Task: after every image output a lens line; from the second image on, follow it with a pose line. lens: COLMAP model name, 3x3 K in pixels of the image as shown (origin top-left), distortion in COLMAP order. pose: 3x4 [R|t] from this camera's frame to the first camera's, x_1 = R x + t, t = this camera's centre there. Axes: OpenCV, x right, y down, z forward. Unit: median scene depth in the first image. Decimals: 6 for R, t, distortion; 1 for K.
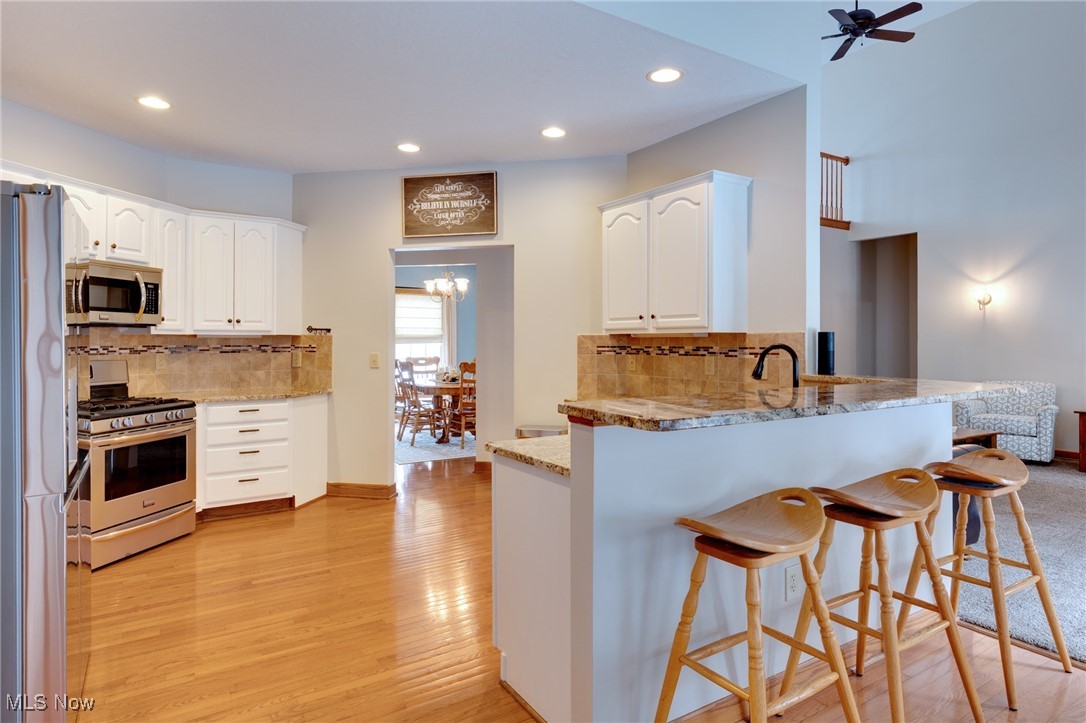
lens RADIAL K [[600.5, 0, 544.0], [0, 600.5, 353.2], [0, 0, 1]] dist [-0.000055, -0.000166]
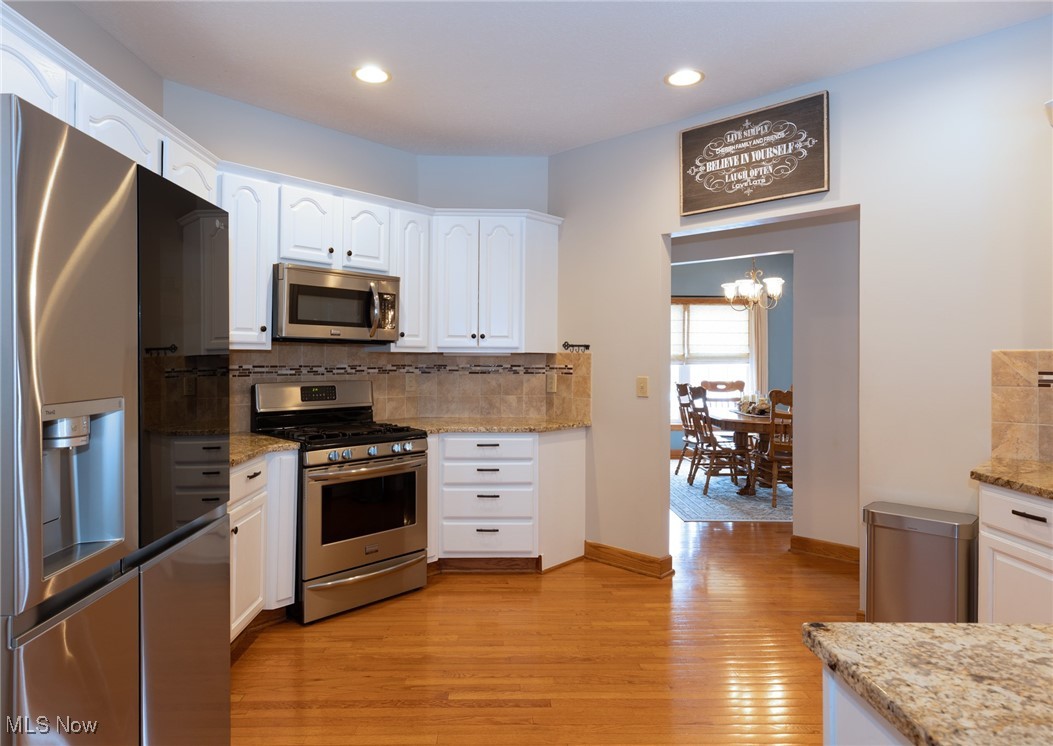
lens RADIAL K [[642.9, 0, 502.2], [0, 642.9, 353.2], [0, 0, 1]] dist [0.007332, -0.000546]
pose [[0.856880, -0.001616, -0.515514, -0.022867], [-0.015108, 0.999487, -0.028246, -0.004810], [0.515295, 0.031992, 0.856416, 0.243673]]
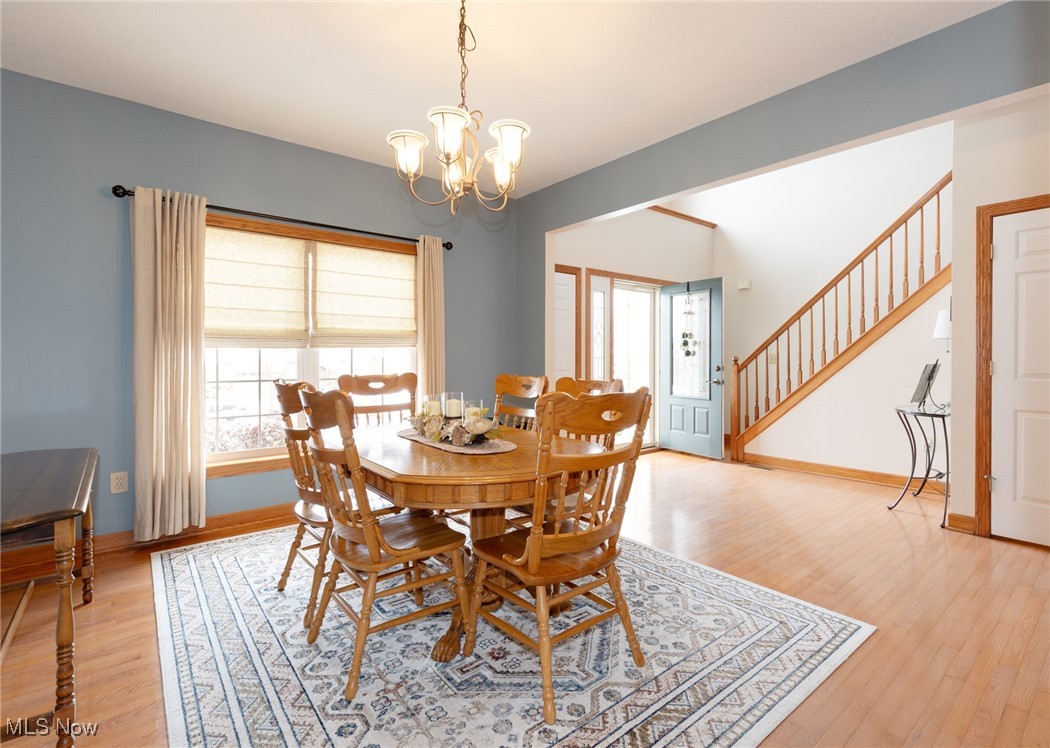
lens RADIAL K [[503.6, 0, 554.7], [0, 503.6, 355.2], [0, 0, 1]] dist [-0.002026, -0.000235]
pose [[0.987105, -0.006977, 0.159920, -0.298487], [0.011445, 0.999569, -0.027033, 0.007834], [-0.159662, 0.028515, 0.986760, 1.373154]]
